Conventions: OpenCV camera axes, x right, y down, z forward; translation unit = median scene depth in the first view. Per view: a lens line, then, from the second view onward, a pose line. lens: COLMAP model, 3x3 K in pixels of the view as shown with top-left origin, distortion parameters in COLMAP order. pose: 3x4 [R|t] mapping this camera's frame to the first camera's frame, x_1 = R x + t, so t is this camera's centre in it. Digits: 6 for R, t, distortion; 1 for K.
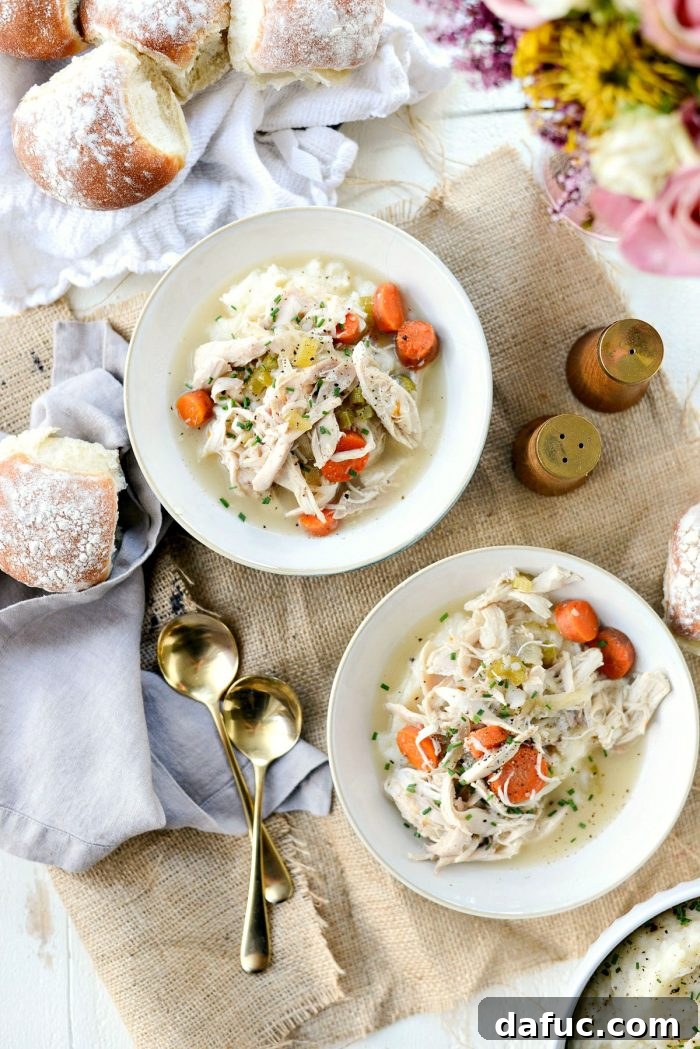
lens RADIAL K [[1750.2, 0, 351.8], [0, 1750.2, 453.8], [0, 0, 1]] dist [-0.199809, 0.189970]
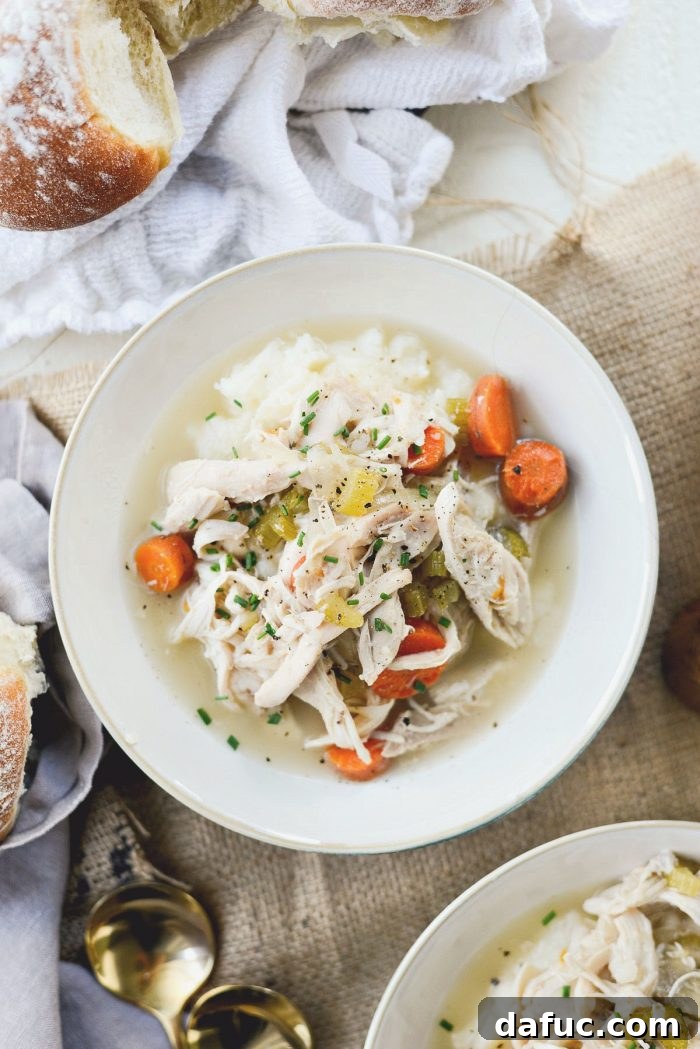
lens RADIAL K [[1750.2, 0, 351.8], [0, 1750.2, 453.8], [0, 0, 1]] dist [-0.199809, 0.189970]
pose [[0.997705, 0.054038, 0.040804, -0.051790], [-0.055664, 0.997655, 0.039824, -0.092181], [-0.038556, -0.042004, 0.998373, 0.391830]]
